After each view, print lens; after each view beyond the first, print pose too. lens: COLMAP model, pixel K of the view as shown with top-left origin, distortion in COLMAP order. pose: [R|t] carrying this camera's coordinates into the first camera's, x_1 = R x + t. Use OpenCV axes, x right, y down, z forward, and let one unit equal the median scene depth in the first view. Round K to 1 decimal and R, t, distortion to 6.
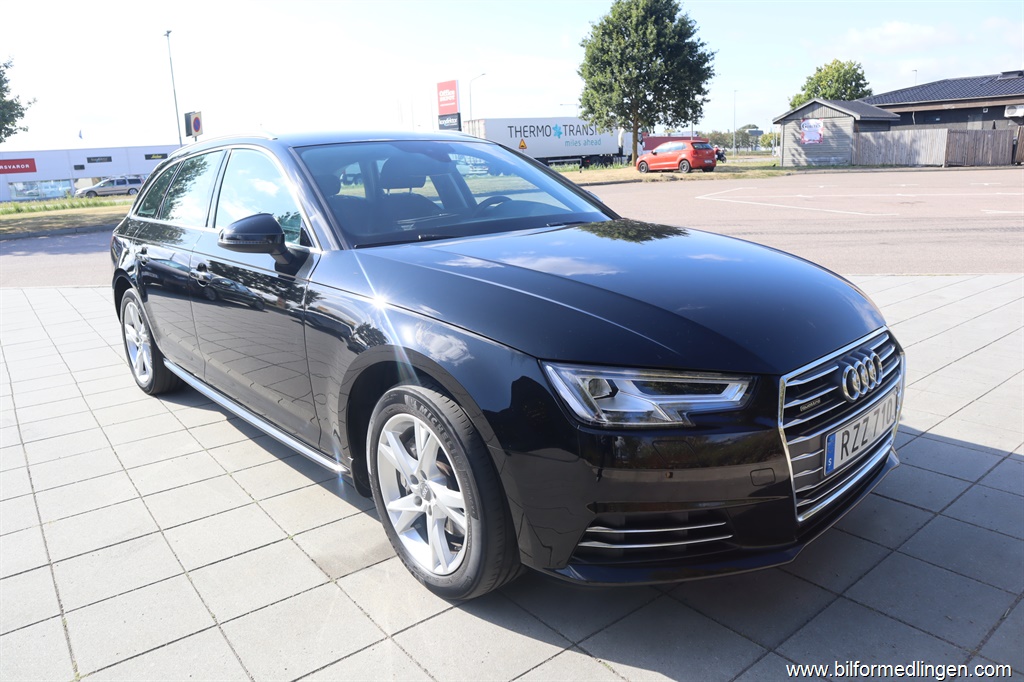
lens RADIAL K [[709.3, 0, 510.4], [0, 709.3, 341.8], [0, 0, 1]] dist [-0.133116, 0.083212]
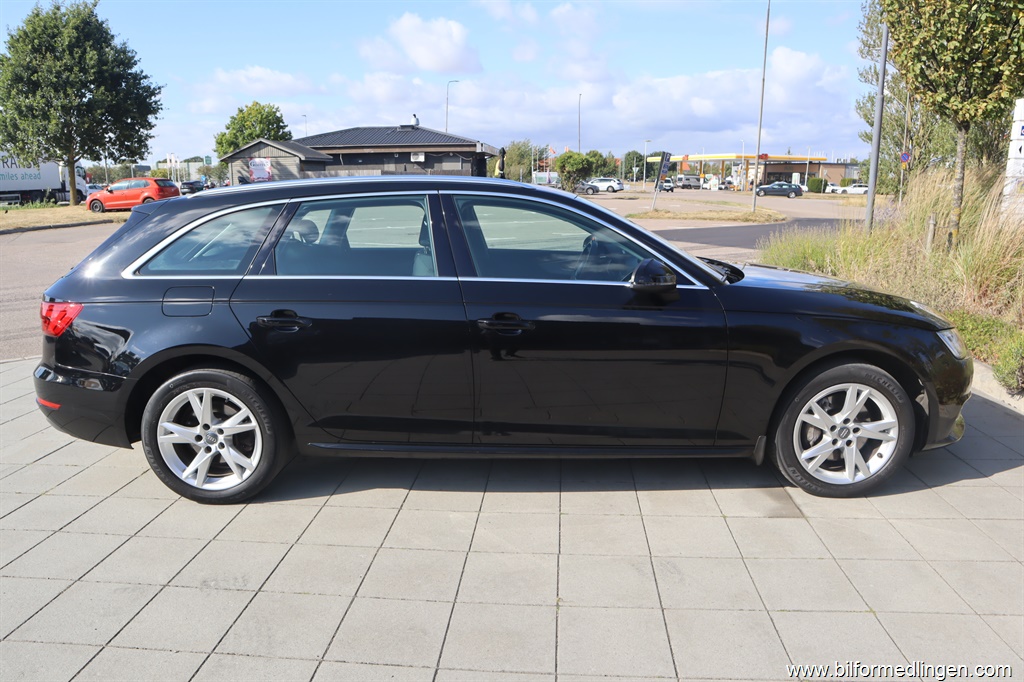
lens RADIAL K [[709.3, 0, 510.4], [0, 709.3, 341.8], [0, 0, 1]] dist [-0.133116, 0.083212]
pose [[0.671506, -0.126306, 0.730155, -0.114650], [0.161486, 0.986626, 0.022157, -0.009678], [-0.723188, 0.103031, 0.682923, 0.031582]]
